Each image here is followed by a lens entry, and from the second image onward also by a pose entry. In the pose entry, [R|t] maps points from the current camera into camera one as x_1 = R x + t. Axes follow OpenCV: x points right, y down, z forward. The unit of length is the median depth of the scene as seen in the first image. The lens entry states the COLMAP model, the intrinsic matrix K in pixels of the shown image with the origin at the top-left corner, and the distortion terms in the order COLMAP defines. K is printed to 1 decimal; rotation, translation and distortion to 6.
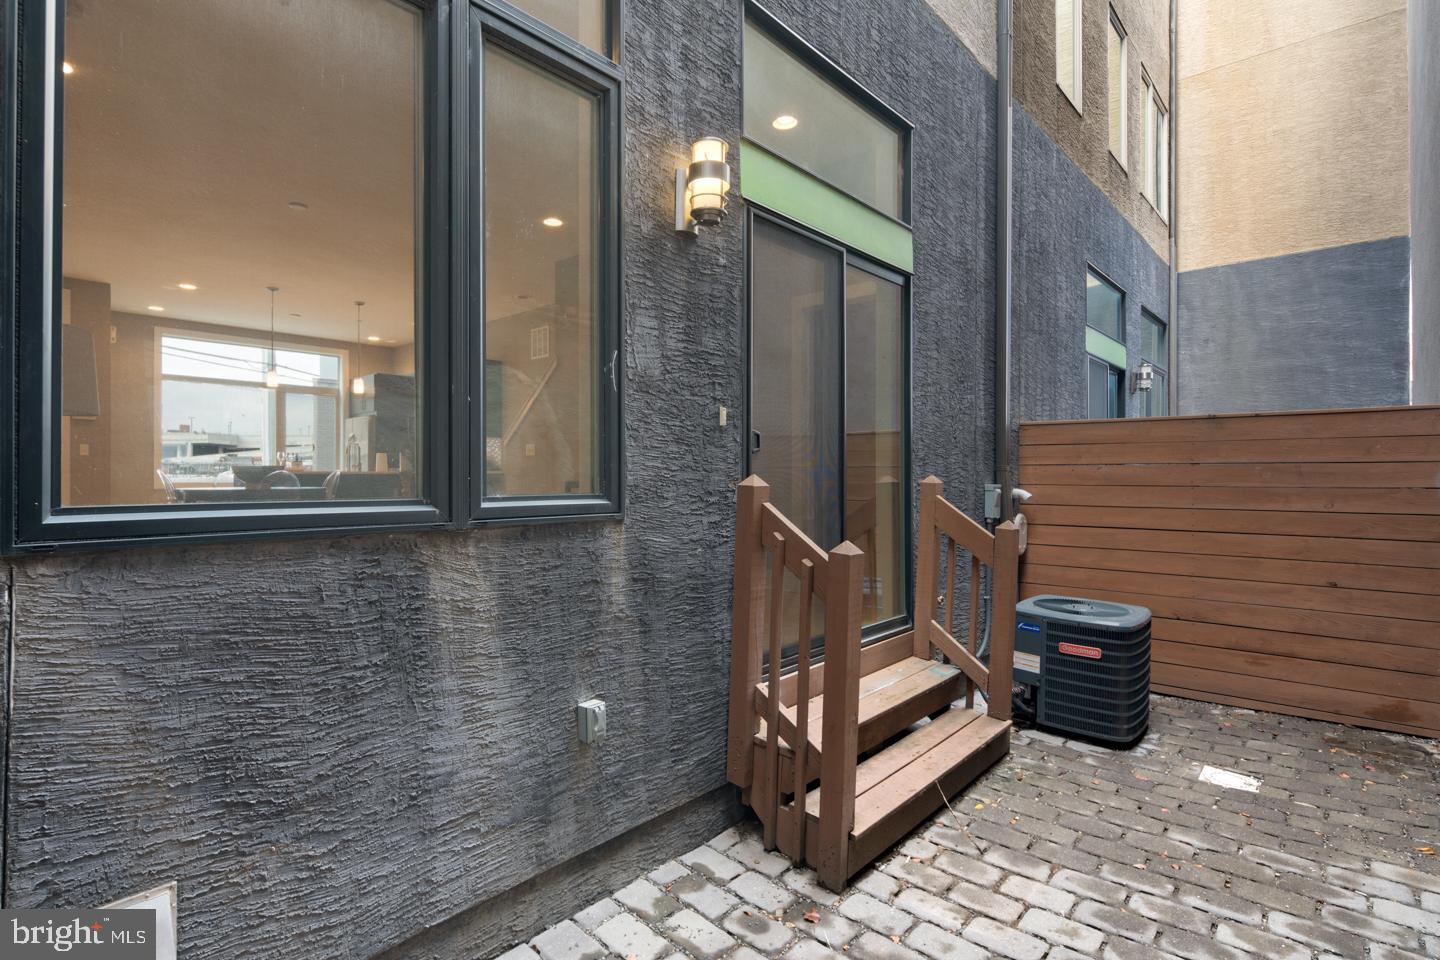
lens RADIAL K [[703.7, 0, 698.4], [0, 703.7, 472.4], [0, 0, 1]] dist [0.005787, -0.004279]
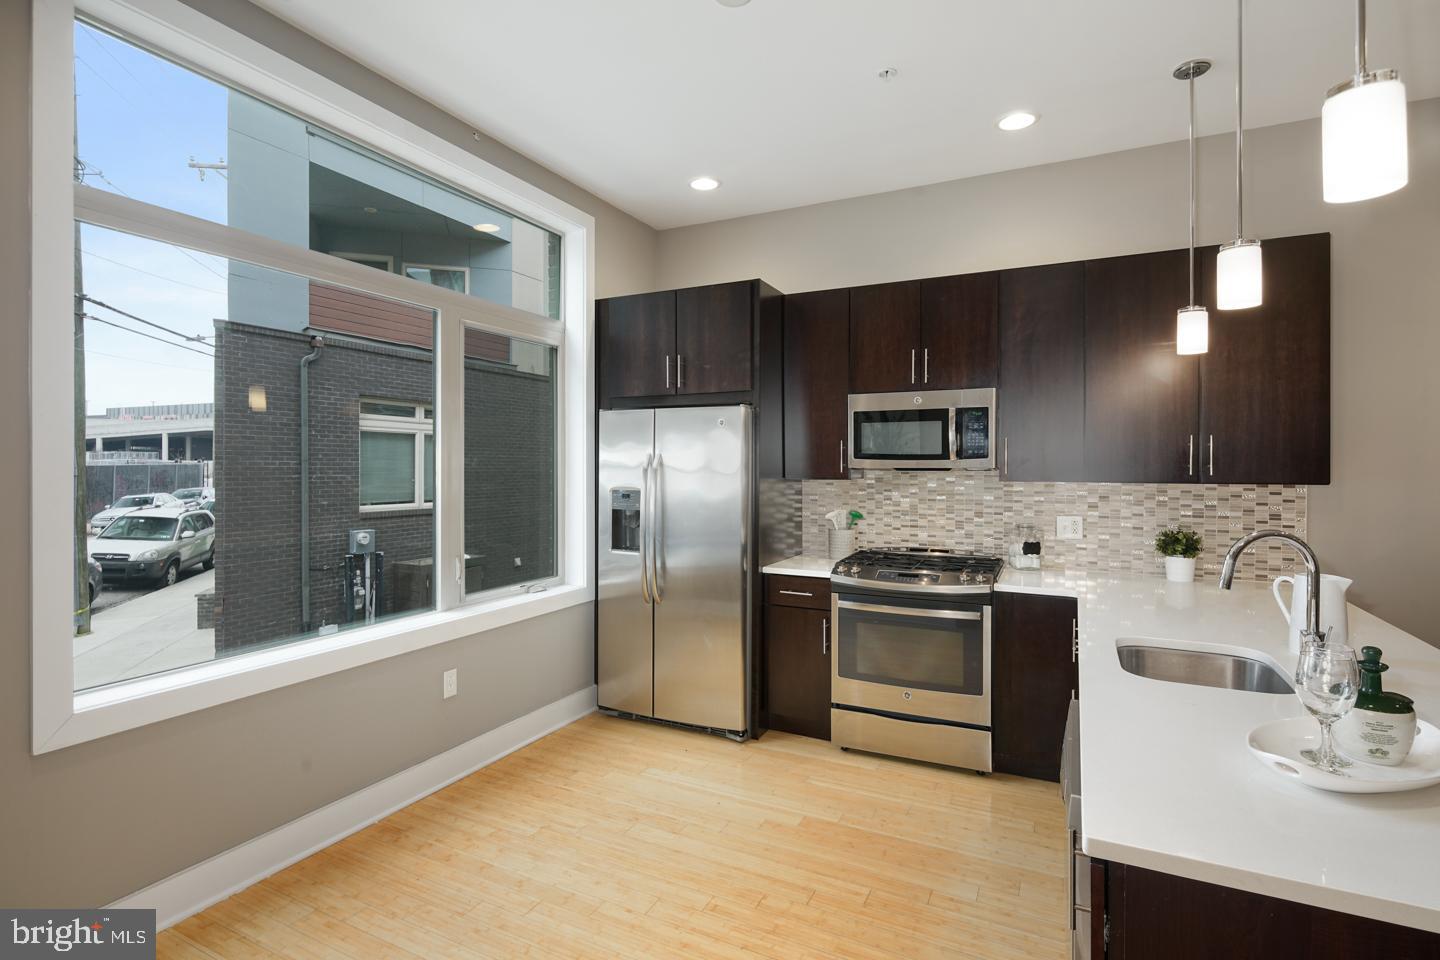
lens RADIAL K [[703.7, 0, 707.2], [0, 703.7, 472.5], [0, 0, 1]] dist [0.005787, -0.004279]
pose [[0.959256, -0.001437, 0.282536, -2.163479], [-0.001659, 0.999941, 0.010718, -0.192634], [-0.282534, -0.010750, 0.959197, 2.549470]]
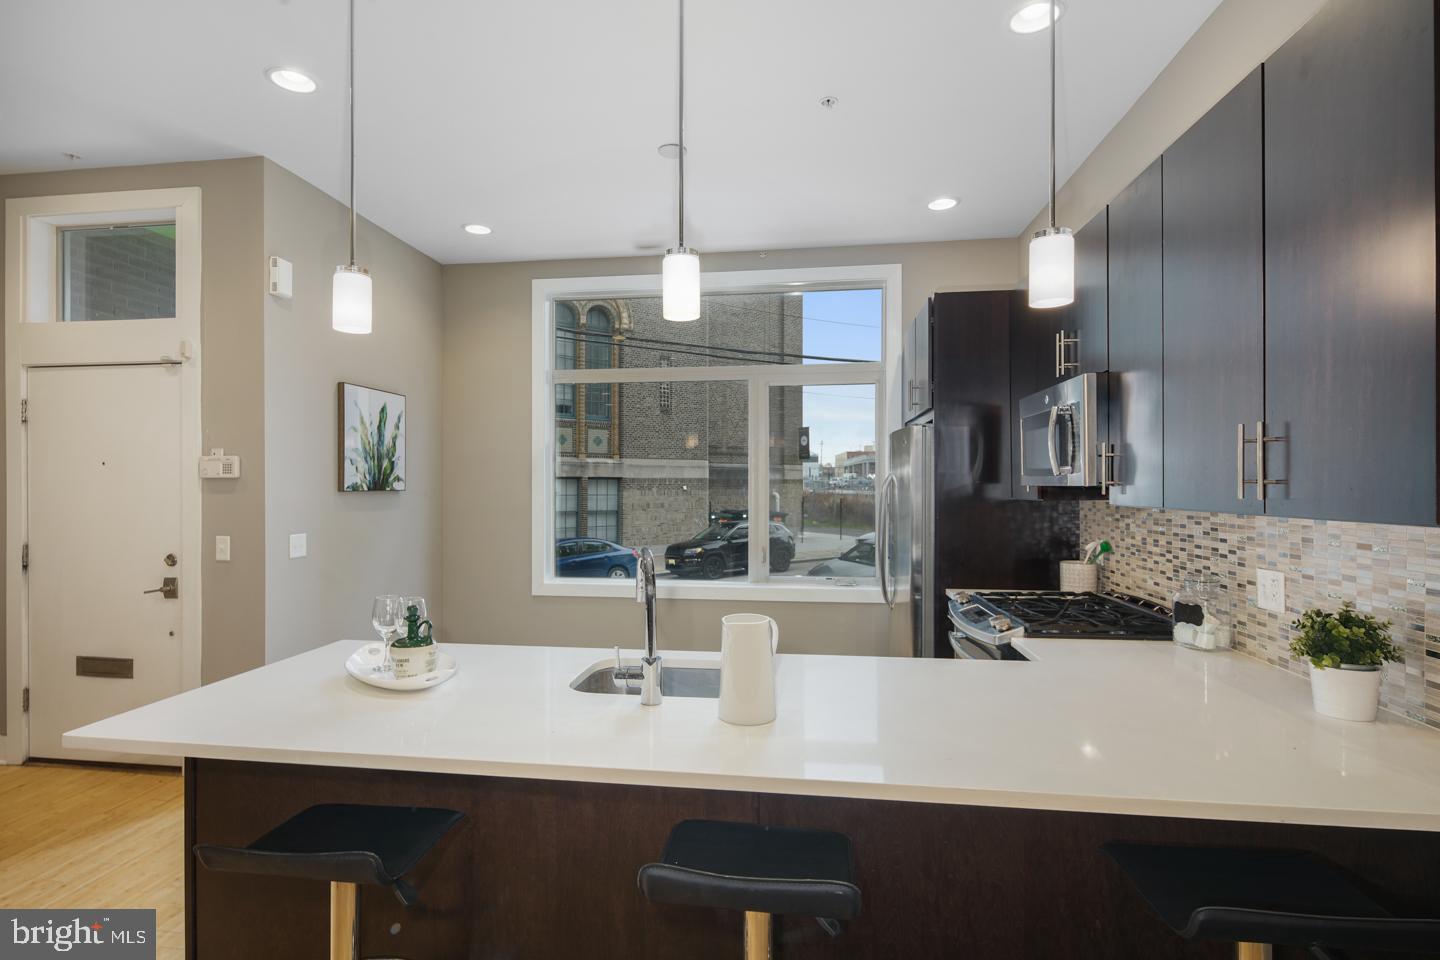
lens RADIAL K [[703.7, 0, 704.9], [0, 703.7, 478.2], [0, 0, 1]] dist [0.005787, -0.004279]
pose [[0.574528, -0.009231, -0.818433, -0.922511], [0.002507, 0.999952, -0.009518, -0.190484], [0.818481, 0.003417, 0.574523, 2.693418]]
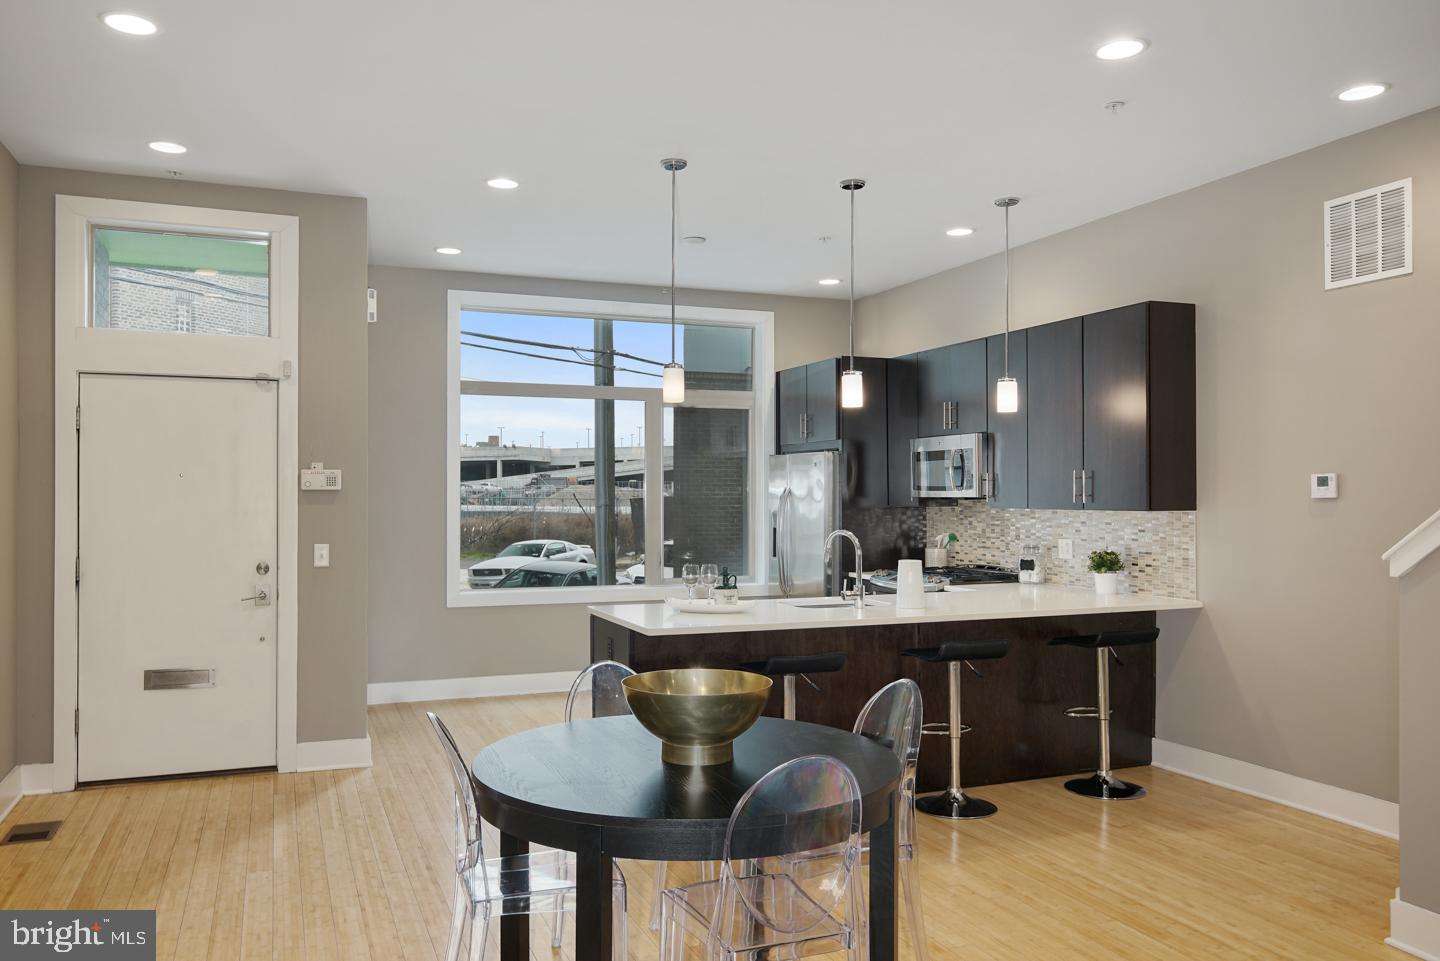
lens RADIAL K [[1068.6, 0, 682.8], [0, 1068.6, 488.1], [0, 0, 1]] dist [0.006760, 0.000905]
pose [[0.898273, -0.004638, -0.439413, -0.920269], [0.002208, 0.999979, -0.006041, -0.194908], [0.439432, 0.004457, 0.898265, 1.255358]]
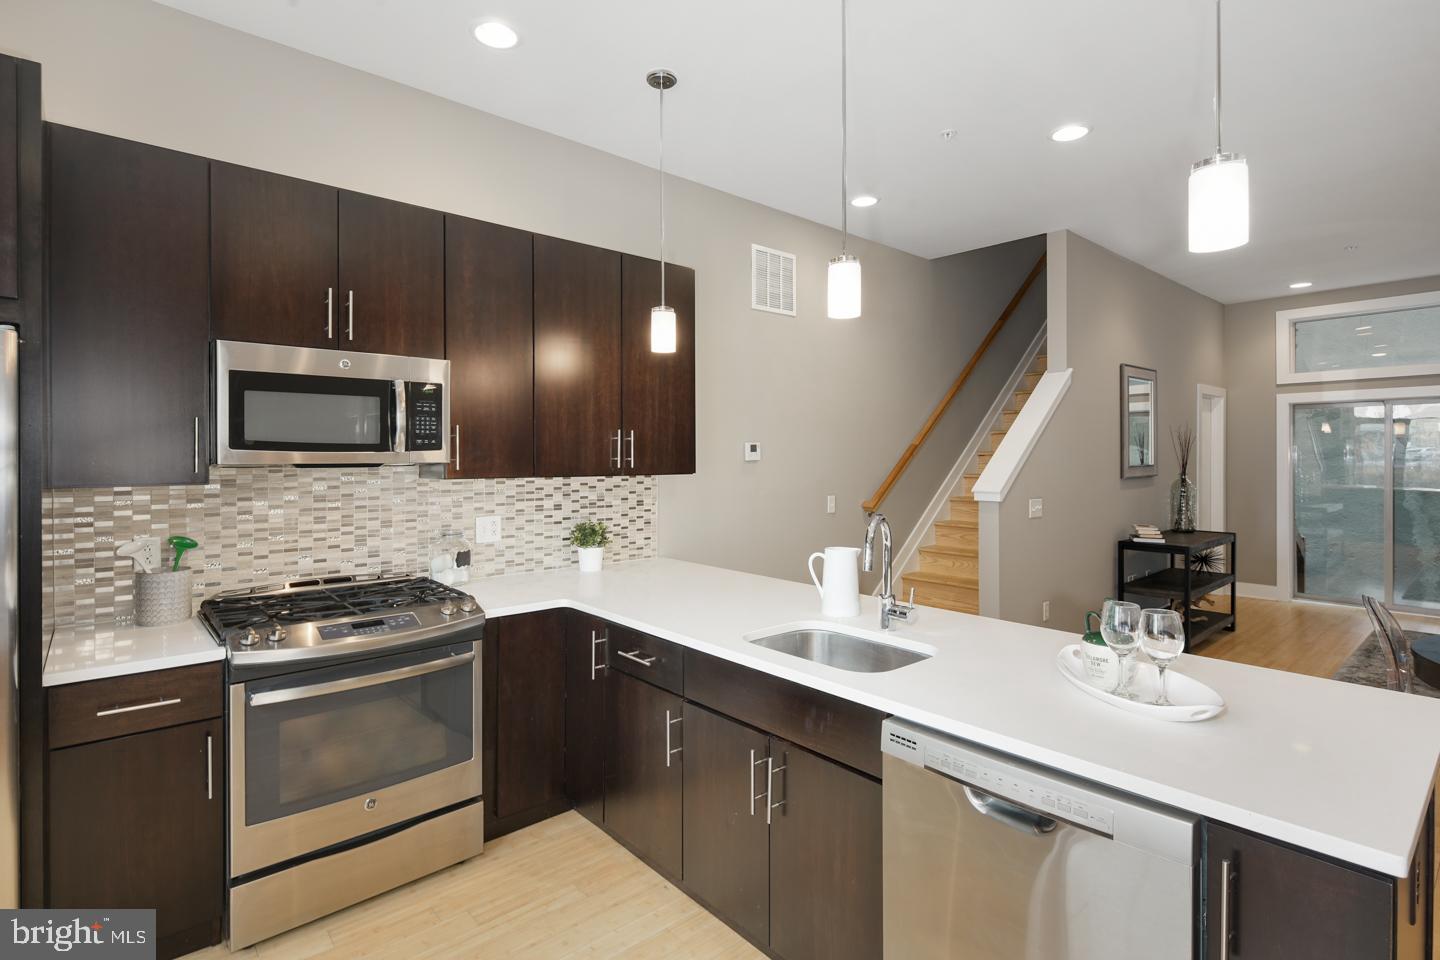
lens RADIAL K [[703.7, 0, 698.7], [0, 703.7, 462.1], [0, 0, 1]] dist [0.005787, -0.004279]
pose [[0.112951, -0.006935, 0.993576, -2.247373], [0.001594, 0.999976, 0.006798, -0.194488], [-0.993599, 0.000816, 0.112960, 3.123452]]
